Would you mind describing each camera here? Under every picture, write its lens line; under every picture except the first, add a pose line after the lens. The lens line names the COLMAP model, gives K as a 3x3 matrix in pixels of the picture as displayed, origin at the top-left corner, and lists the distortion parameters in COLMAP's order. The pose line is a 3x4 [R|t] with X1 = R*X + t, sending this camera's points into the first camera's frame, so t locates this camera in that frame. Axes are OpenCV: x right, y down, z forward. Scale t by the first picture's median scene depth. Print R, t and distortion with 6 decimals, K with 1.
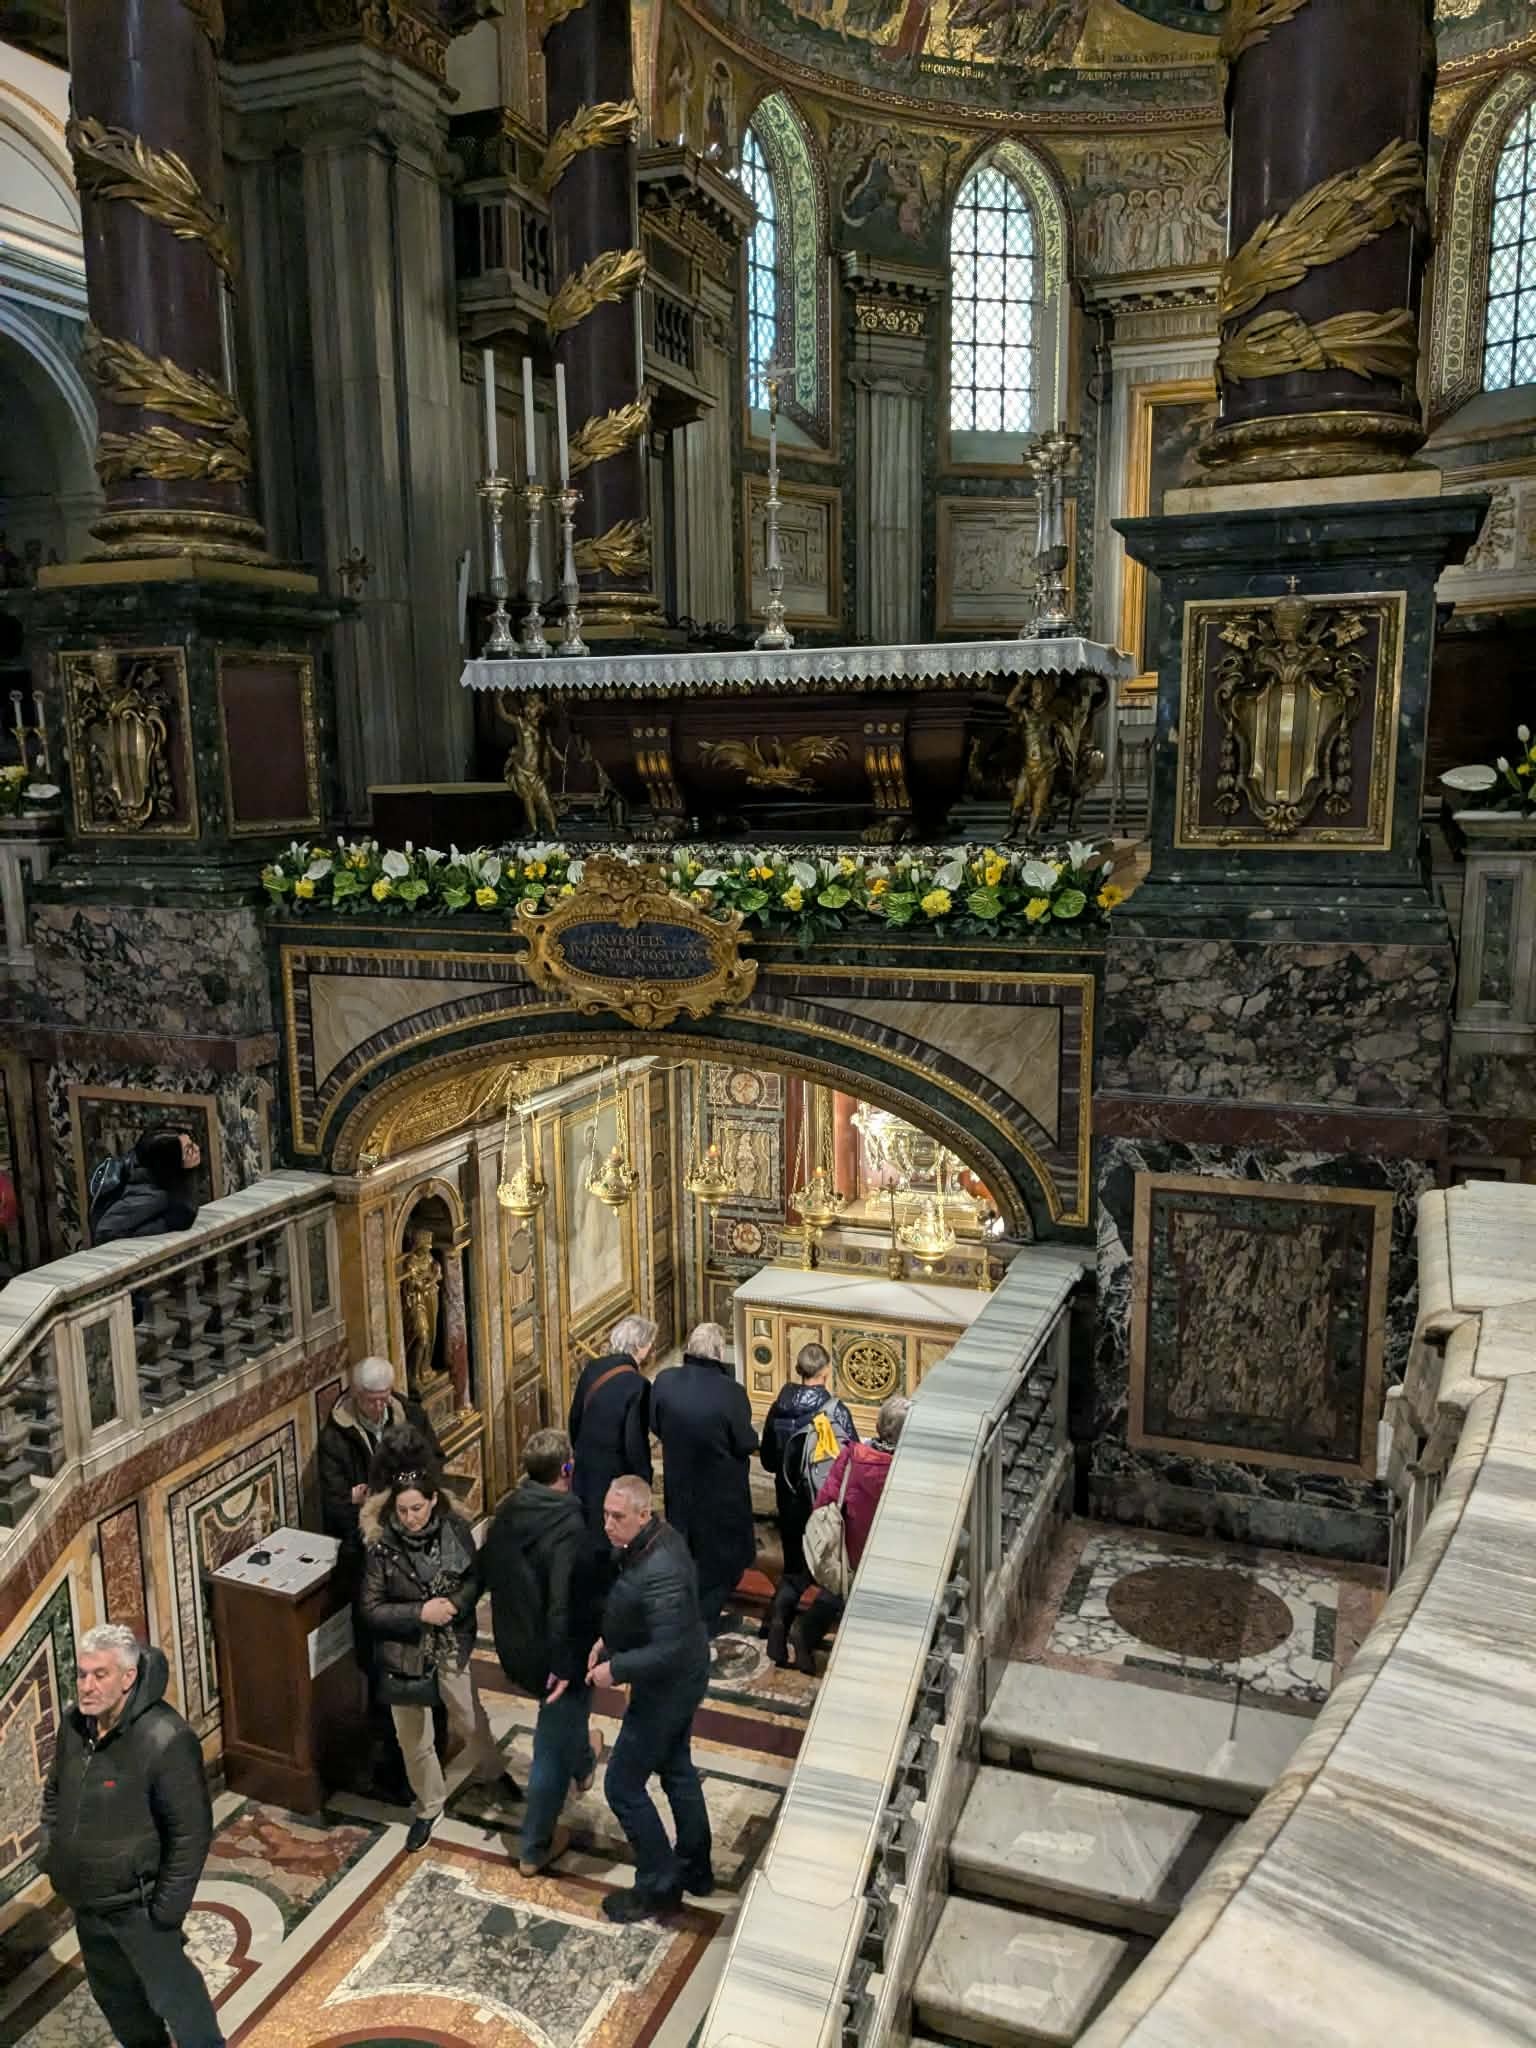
lens RADIAL K [[1628.0, 0, 762.7], [0, 1628.0, 1031.5], [0, 0, 1]] dist [0.039412, -0.068779]
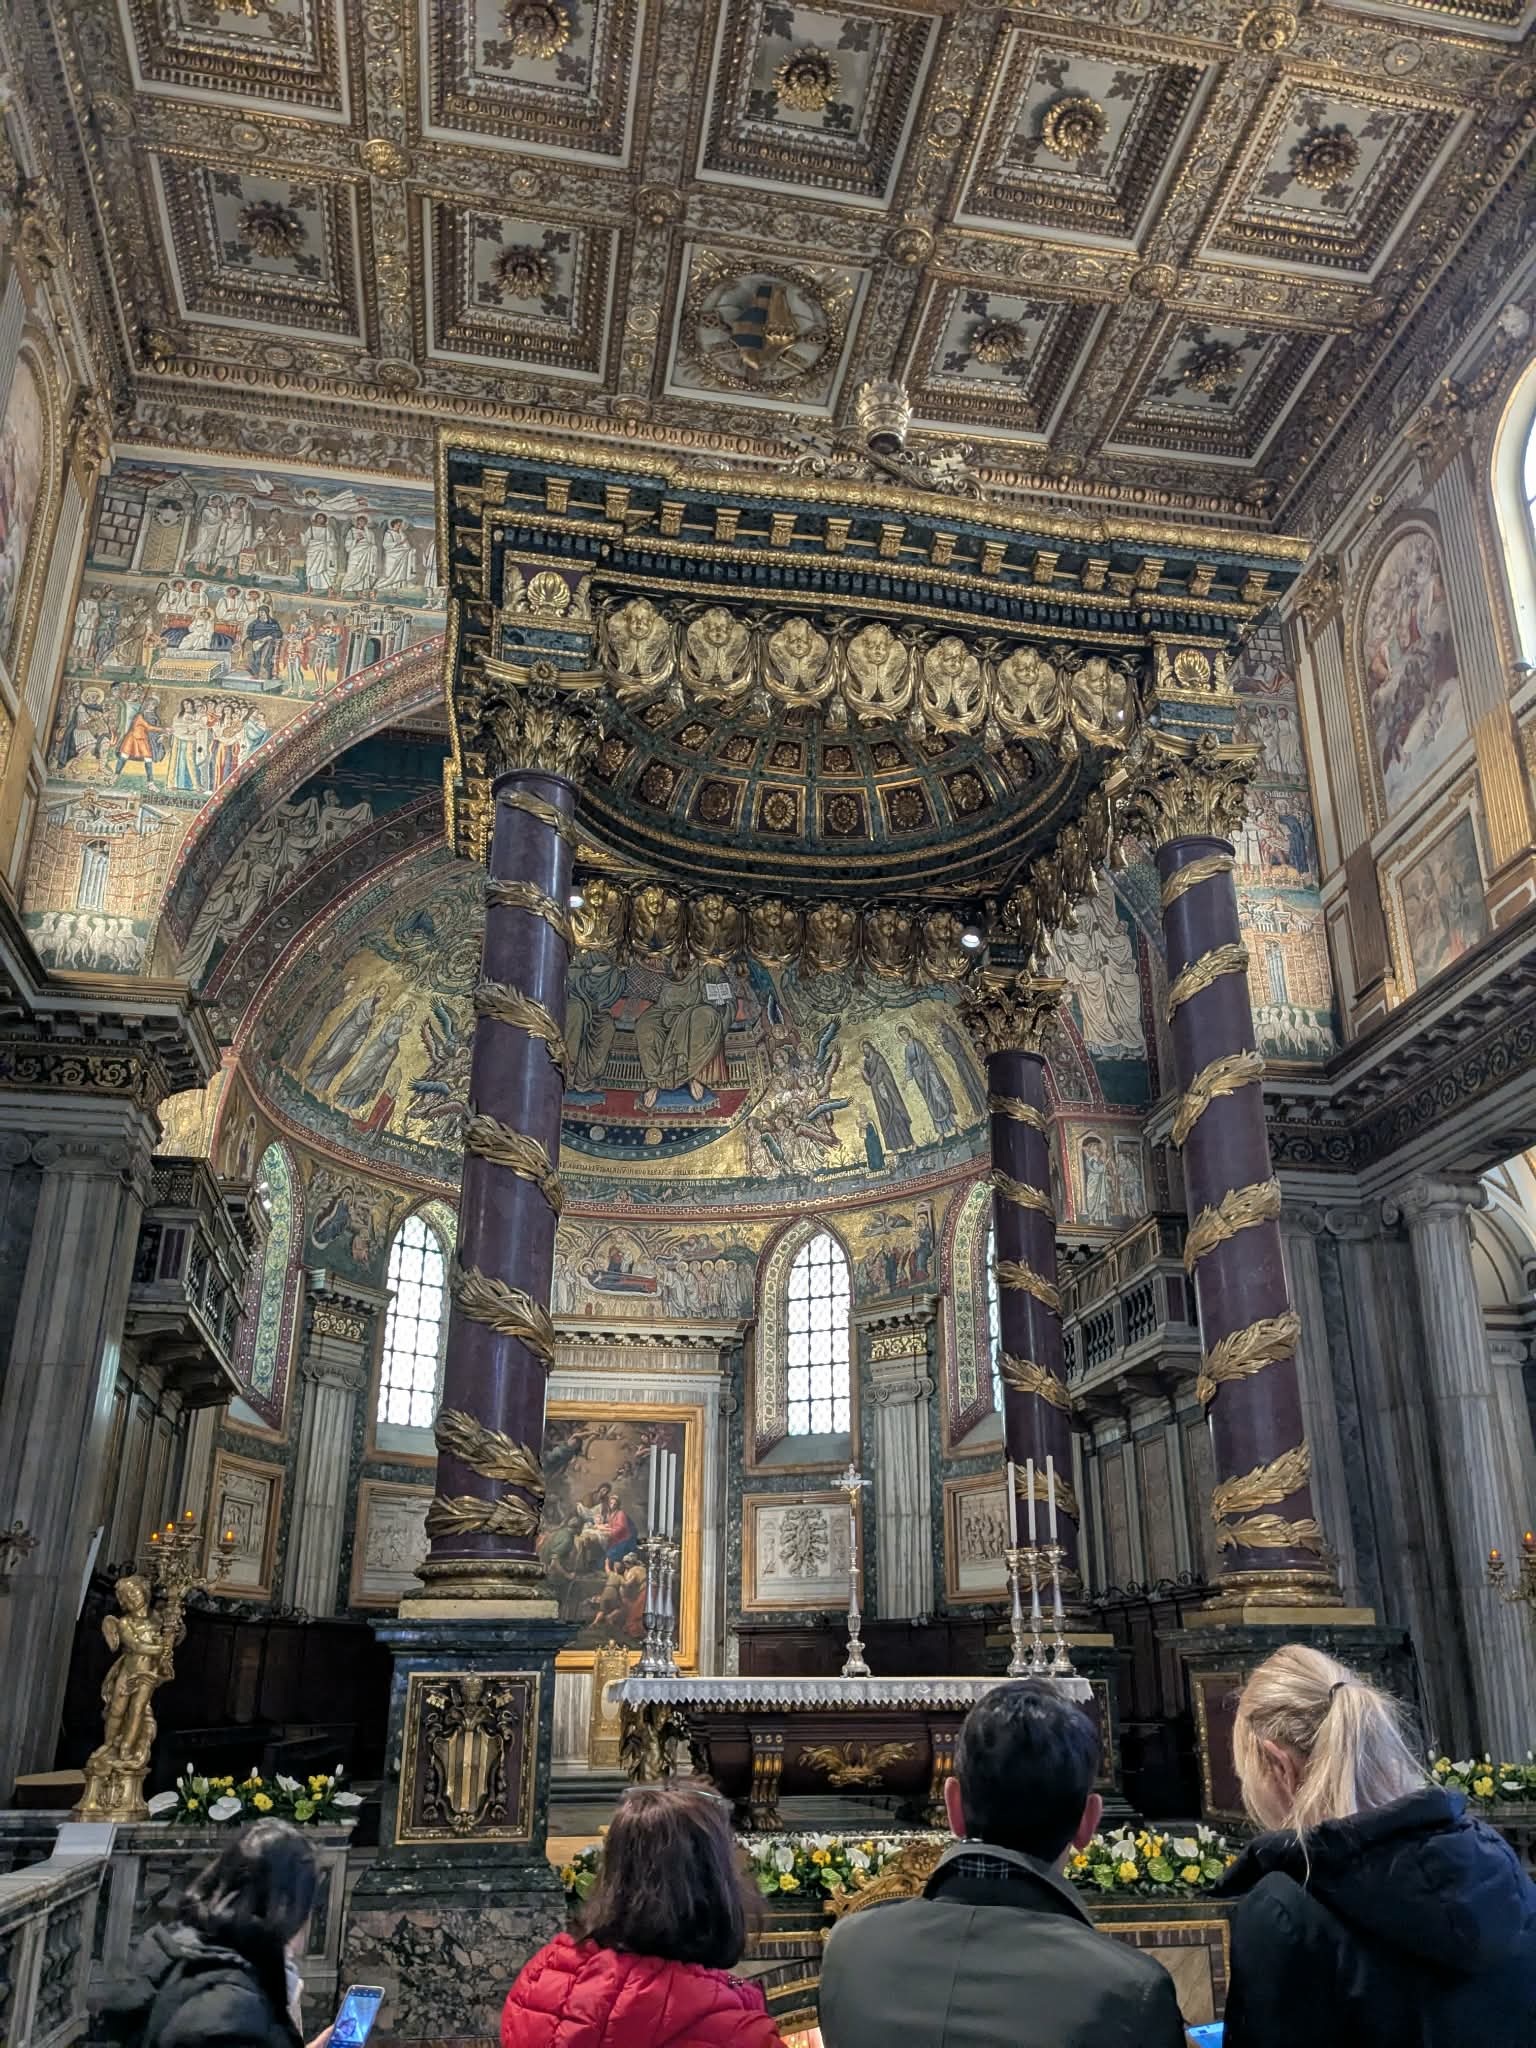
lens RADIAL K [[1593.2, 0, 764.1], [0, 1593.2, 1011.8], [0, 0, 1]] dist [0.029931, -0.056689]
pose [[0.853186, 0.215407, 0.475050, -0.267229], [0.081645, 0.844369, -0.529504, 0.001171], [-0.515177, 0.490551, 0.702818, -0.063583]]
